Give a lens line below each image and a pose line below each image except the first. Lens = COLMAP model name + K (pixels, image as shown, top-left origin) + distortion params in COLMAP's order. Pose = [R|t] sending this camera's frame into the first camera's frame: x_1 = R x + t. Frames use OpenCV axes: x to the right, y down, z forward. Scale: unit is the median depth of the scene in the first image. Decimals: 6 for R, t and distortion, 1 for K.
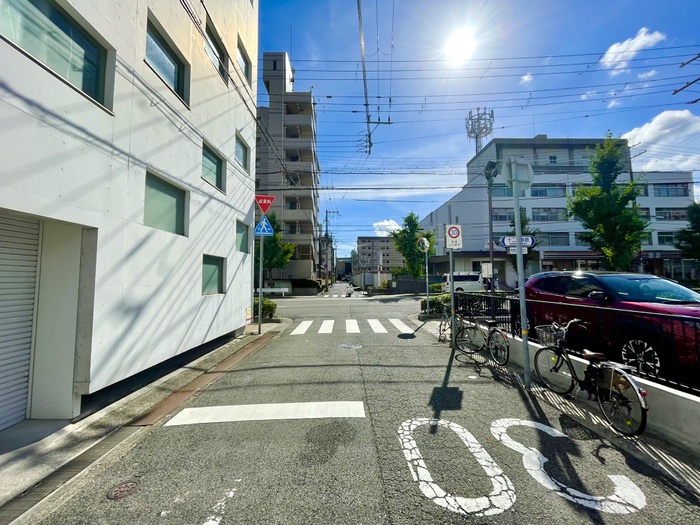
lens RADIAL K [[282.4, 0, 347.5], [0, 282.4, 260.2], [0, 0, 1]] dist [0.000607, 0.000248]
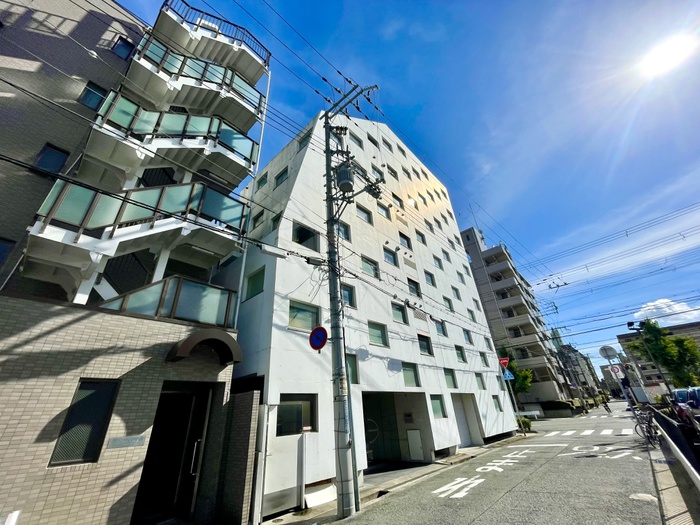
lens RADIAL K [[282.4, 0, 350.3], [0, 282.4, 262.2], [0, 0, 1]] dist [0.000607, 0.000248]
pose [[0.728955, -0.361098, -0.581578, 0.105409], [0.104122, 0.898163, -0.427156, -0.029325], [0.676597, 0.250822, 0.692319, -0.414418]]
